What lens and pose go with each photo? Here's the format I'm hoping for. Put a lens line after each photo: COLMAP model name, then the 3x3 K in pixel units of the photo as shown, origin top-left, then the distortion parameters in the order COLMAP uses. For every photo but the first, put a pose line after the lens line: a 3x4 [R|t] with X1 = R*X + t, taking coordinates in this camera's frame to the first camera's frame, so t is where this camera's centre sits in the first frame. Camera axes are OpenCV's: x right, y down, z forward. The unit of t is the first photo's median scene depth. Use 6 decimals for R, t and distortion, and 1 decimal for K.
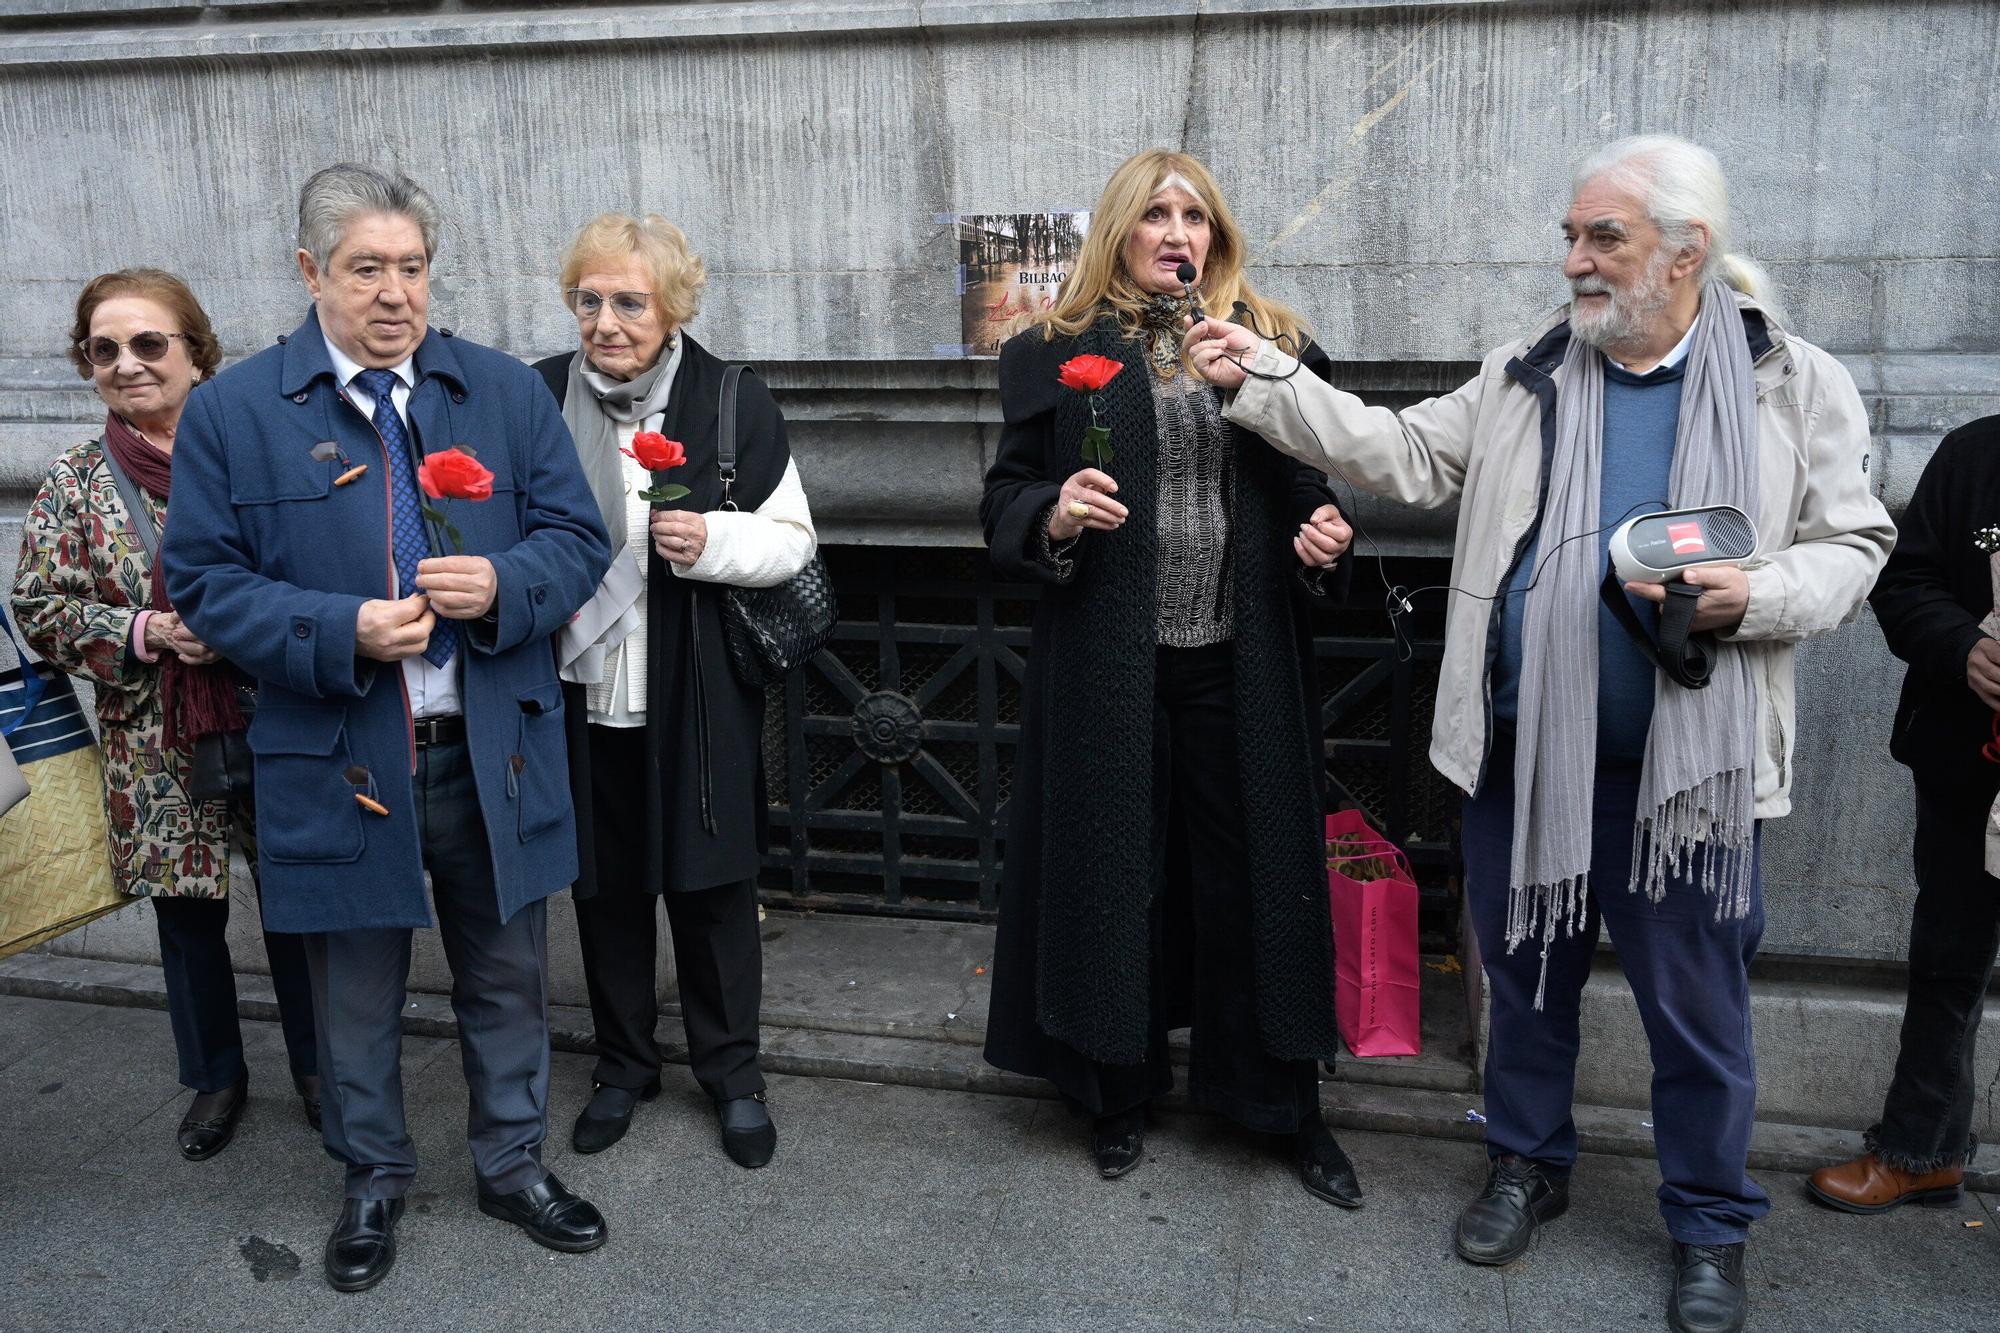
lens RADIAL K [[1734.0, 0, 977.1], [0, 1734.0, 669.8], [0, 0, 1]] dist [-0.001670, 0.002047]
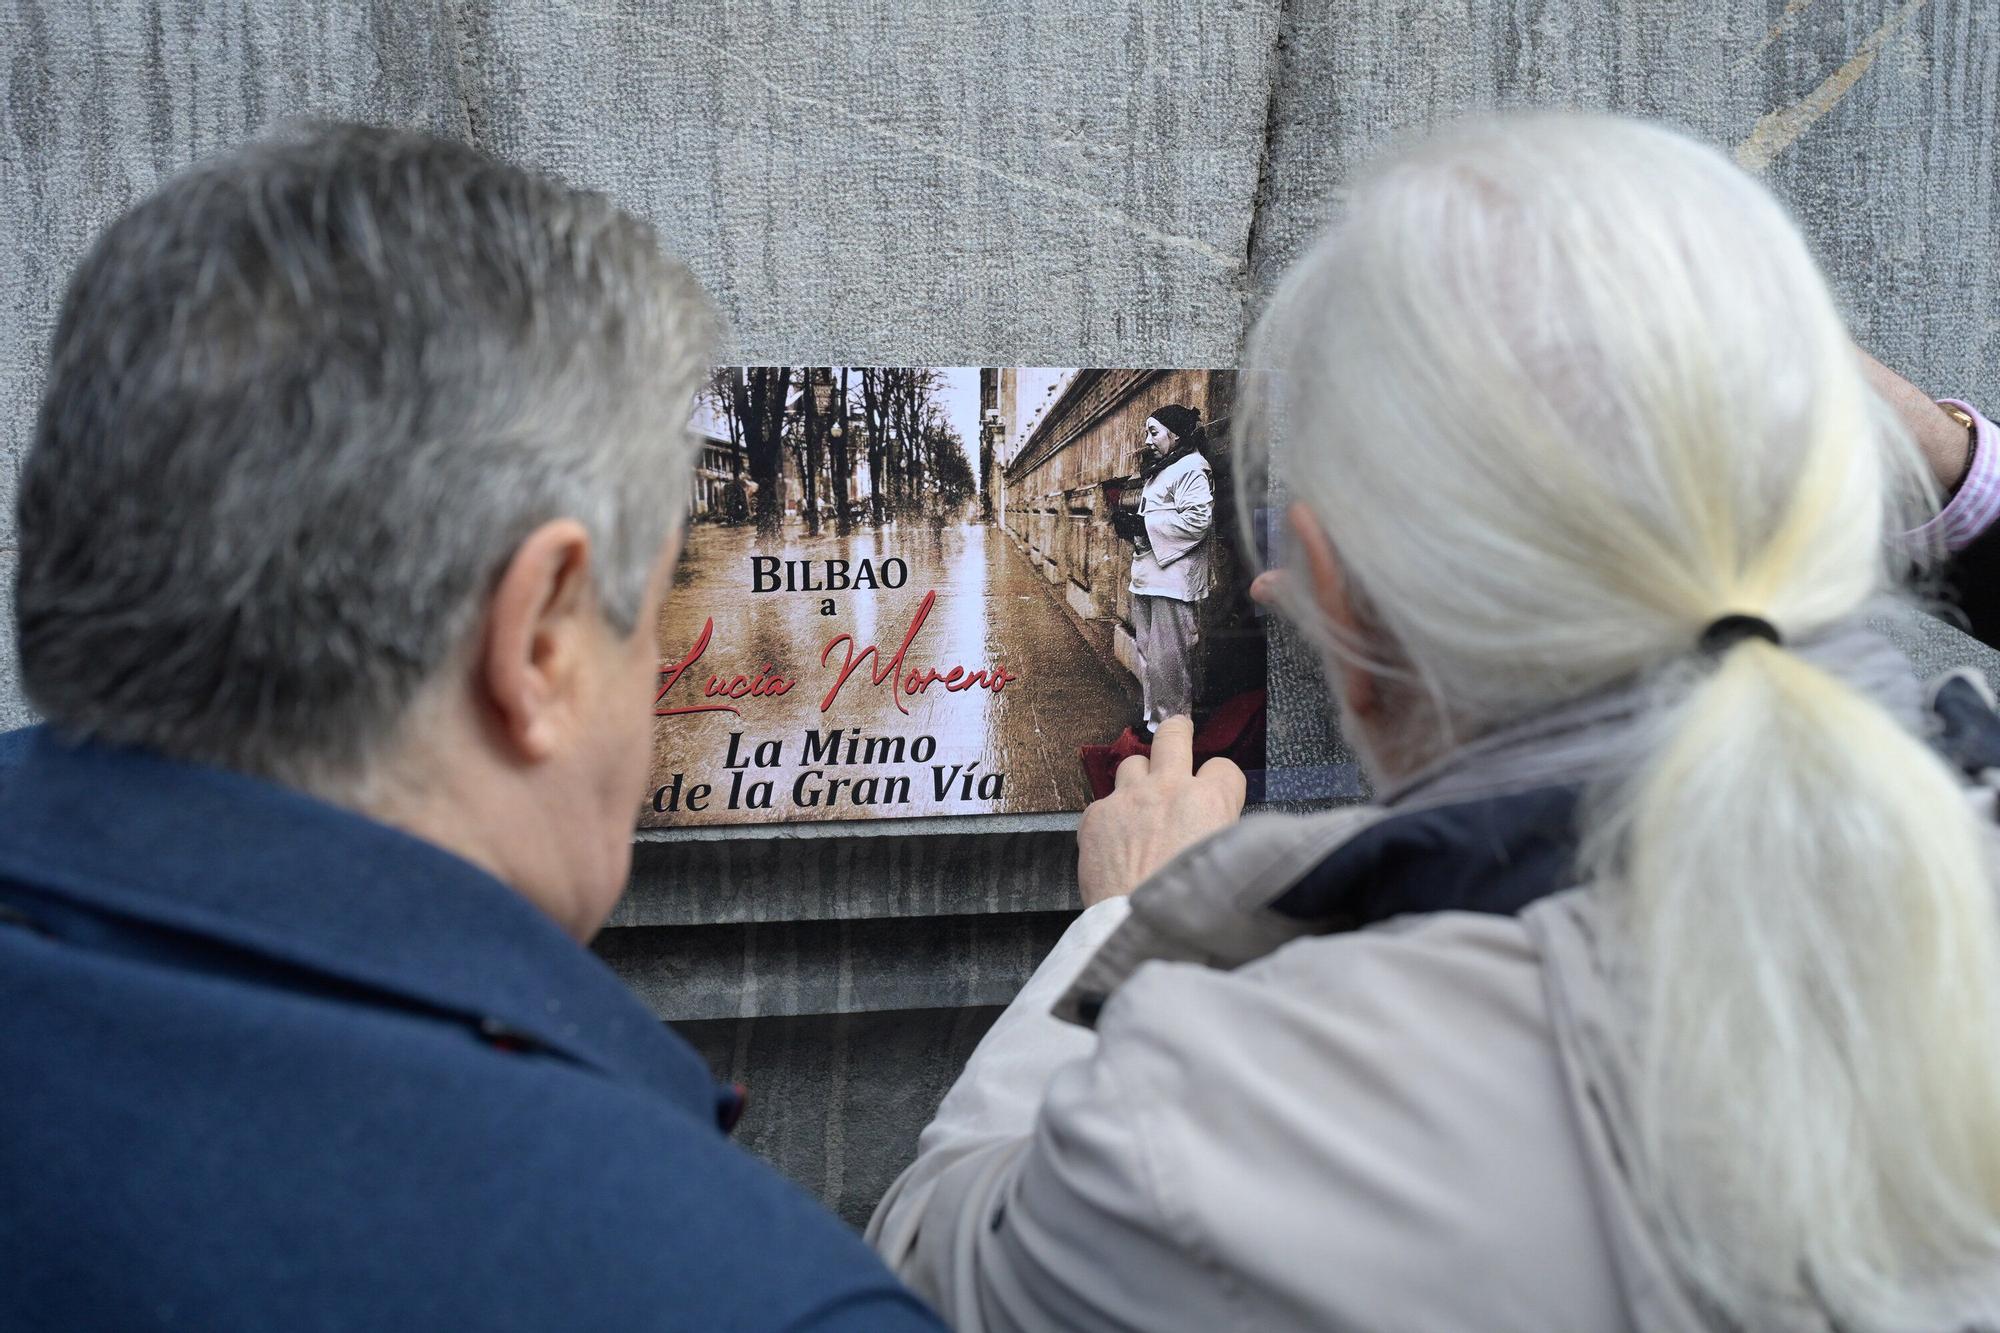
lens RADIAL K [[2146.7, 0, 977.4], [0, 2146.7, 657.5], [0, 0, 1]] dist [-0.000896, -0.000262]
pose [[0.915613, -0.024139, 0.401335, -0.090572], [0.076115, 0.990552, -0.114072, -0.168784], [-0.394789, 0.134994, 0.908800, 0.658145]]
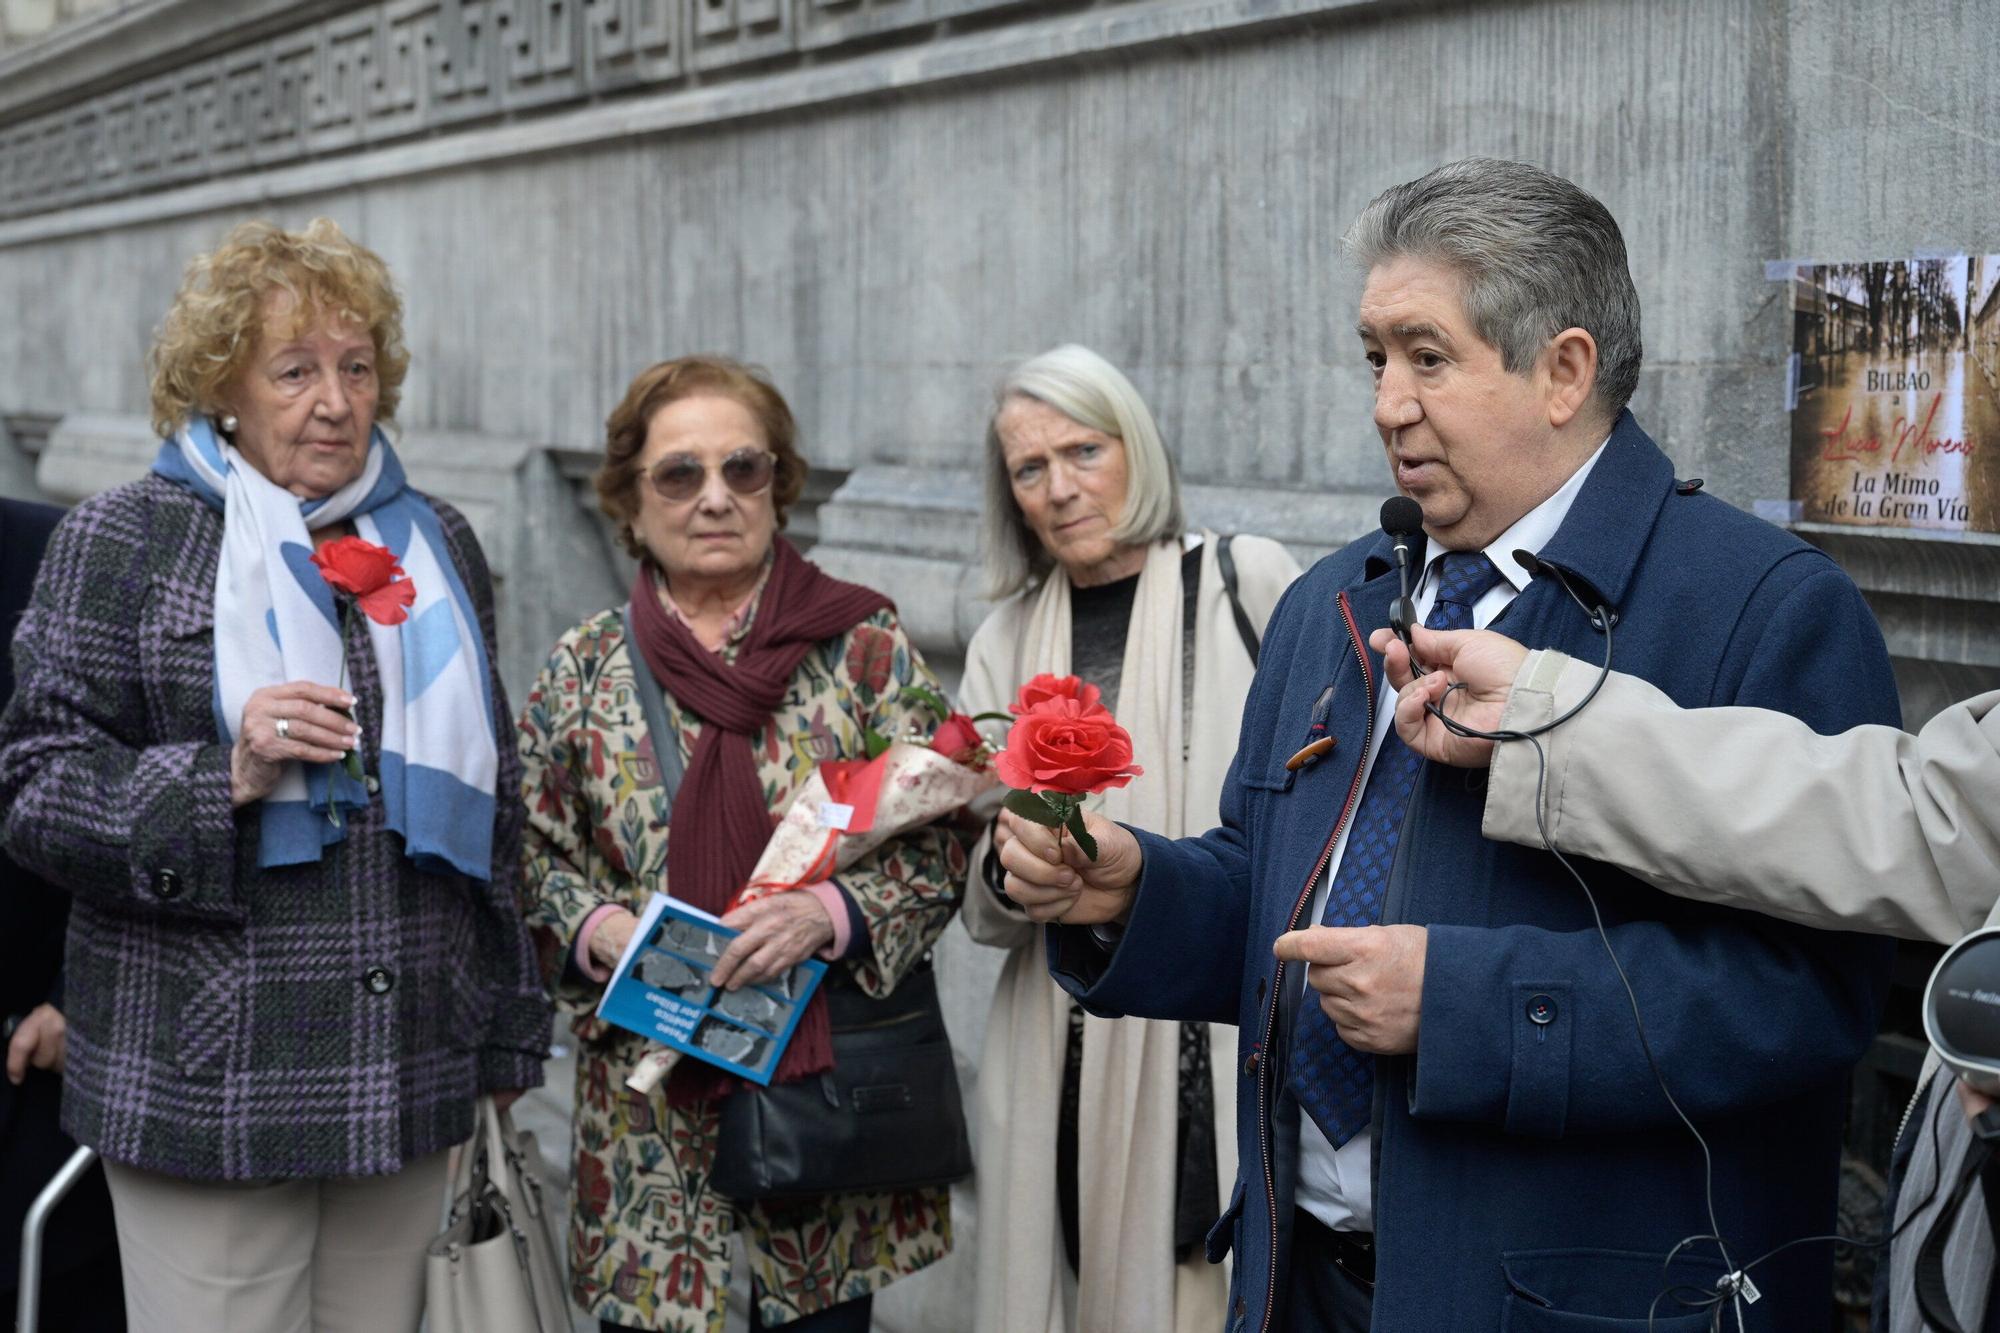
lens RADIAL K [[3354.4, 0, 1000.0], [0, 3354.4, 666.5], [0, 0, 1]] dist [0.004691, 0.016794]
pose [[0.622324, 0.083608, -0.778282, 0.666255], [-0.191149, 0.980410, -0.047524, -0.043963], [0.759062, 0.178343, 0.626114, 0.185657]]
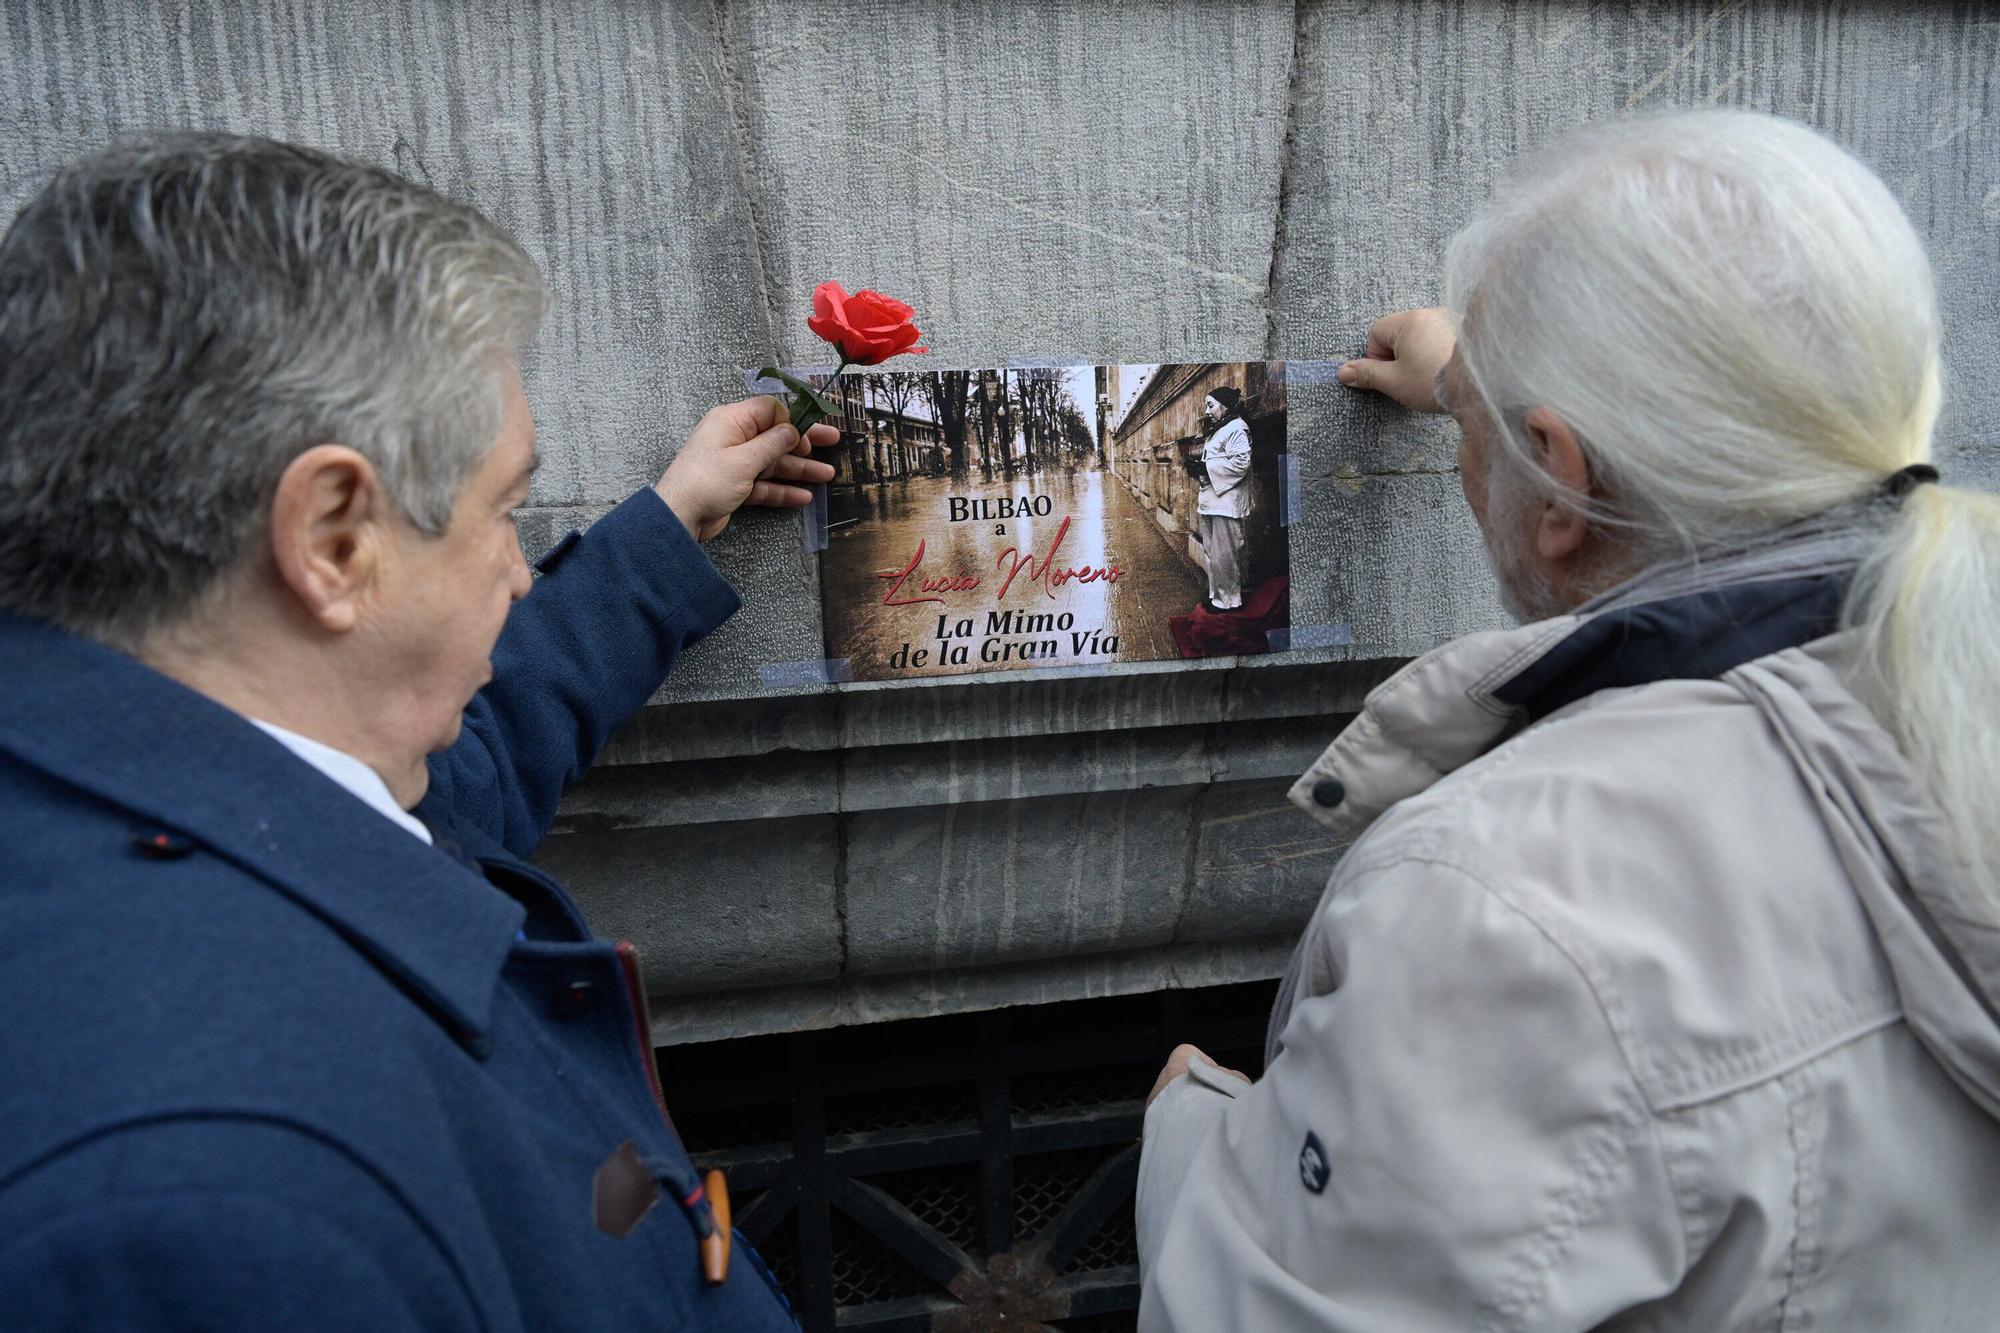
lens RADIAL K [[1332.0, 0, 1004.6], [0, 1332.0, 653.7], [0, 0, 1]] dist [0.000085, 0.000540]
pose [[0.923275, -0.074954, 0.376756, -0.097626], [0.110781, 0.991063, -0.074310, -0.163512], [-0.367819, 0.110346, 0.923327, 0.687062]]
